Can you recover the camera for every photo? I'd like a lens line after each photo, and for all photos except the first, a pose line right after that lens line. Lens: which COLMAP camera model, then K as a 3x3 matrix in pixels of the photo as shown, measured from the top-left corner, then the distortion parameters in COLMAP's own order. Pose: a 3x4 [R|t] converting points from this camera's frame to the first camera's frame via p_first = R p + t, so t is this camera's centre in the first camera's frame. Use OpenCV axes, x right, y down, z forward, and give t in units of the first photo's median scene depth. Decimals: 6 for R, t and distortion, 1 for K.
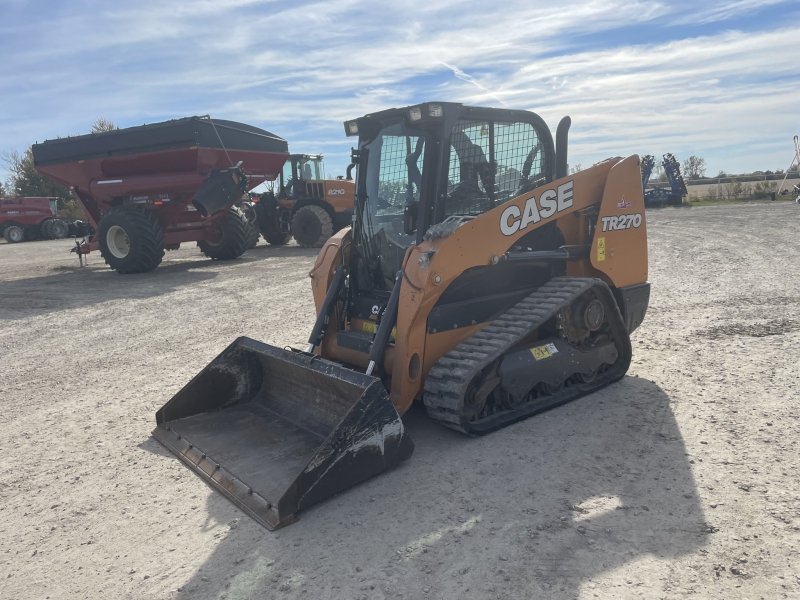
lens RADIAL K [[600.9, 0, 405.4], [0, 600.9, 314.5], [0, 0, 1]] dist [0.083106, -0.100288]
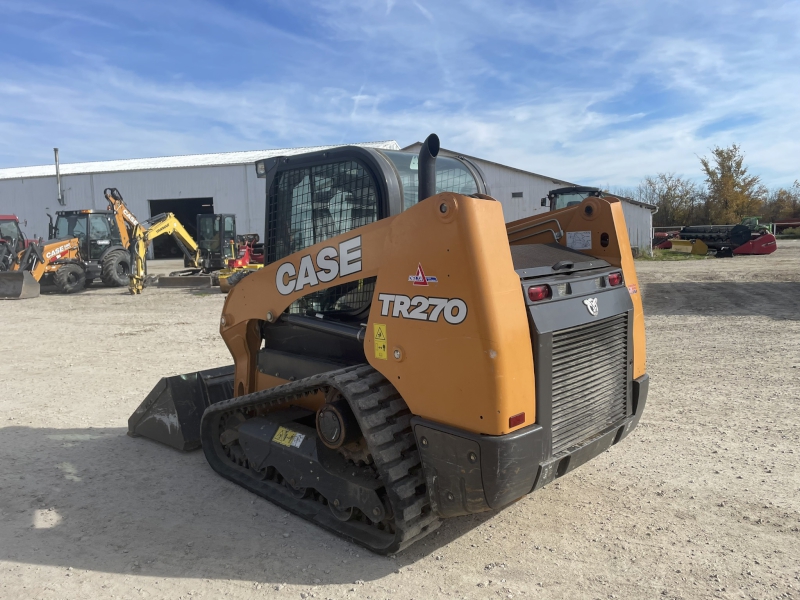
lens RADIAL K [[600.9, 0, 408.0], [0, 600.9, 302.4], [0, 0, 1]] dist [0.083106, -0.100288]
pose [[0.109384, 0.162597, -0.980611, 1.015864], [-0.156756, 0.977007, 0.144514, -0.263086], [0.981561, 0.137909, 0.132357, 1.000527]]
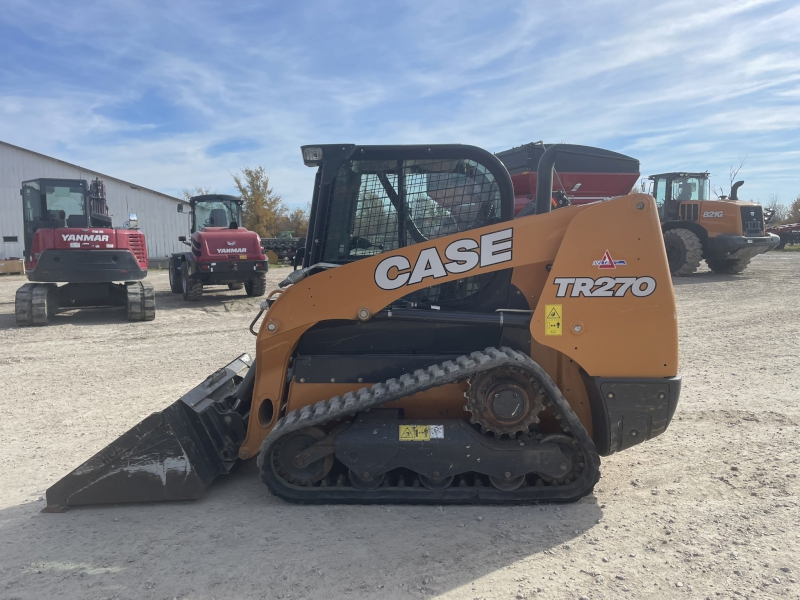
lens RADIAL K [[600.9, 0, 402.8], [0, 600.9, 302.0], [0, 0, 1]] dist [0.083106, -0.100288]
pose [[0.752452, 0.115736, -0.648399, 0.708120], [-0.145283, 0.989358, 0.007997, -0.115804], [0.642424, 0.088184, 0.761259, 0.331173]]
